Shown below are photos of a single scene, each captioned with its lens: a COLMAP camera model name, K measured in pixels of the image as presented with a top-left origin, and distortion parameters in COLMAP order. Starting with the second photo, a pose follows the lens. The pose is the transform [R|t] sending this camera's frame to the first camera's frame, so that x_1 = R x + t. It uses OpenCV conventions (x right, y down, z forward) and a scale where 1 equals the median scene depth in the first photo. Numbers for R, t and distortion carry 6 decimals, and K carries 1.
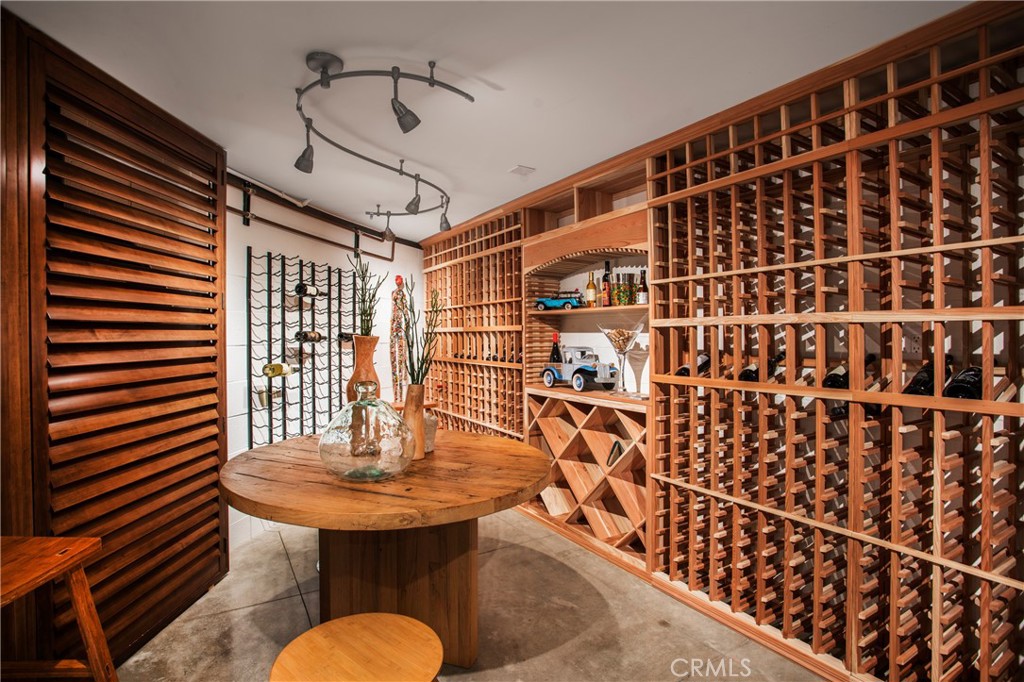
lens RADIAL K [[500.7, 0, 511.4], [0, 500.7, 339.8], [0, 0, 1]] dist [-0.072280, 0.026316]
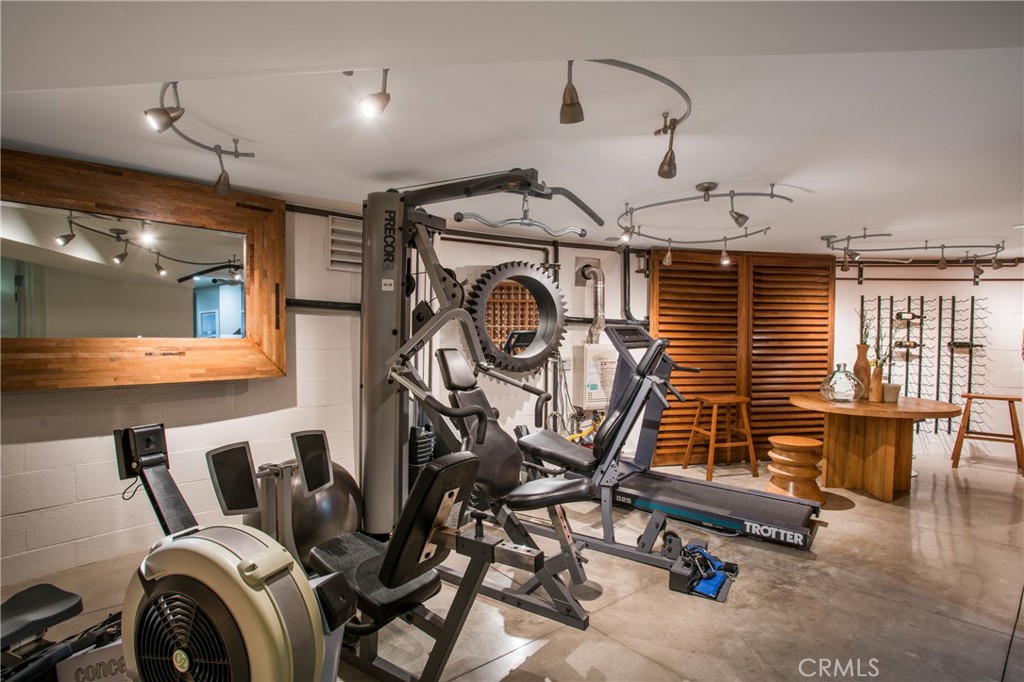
lens RADIAL K [[500.7, 0, 511.8], [0, 500.7, 345.6], [0, 0, 1]] dist [-0.072280, 0.026316]
pose [[0.143501, 0.013219, -0.989562, 1.330109], [-0.011505, 0.999865, 0.011688, -0.010465], [0.989583, 0.009708, 0.143634, -0.696562]]
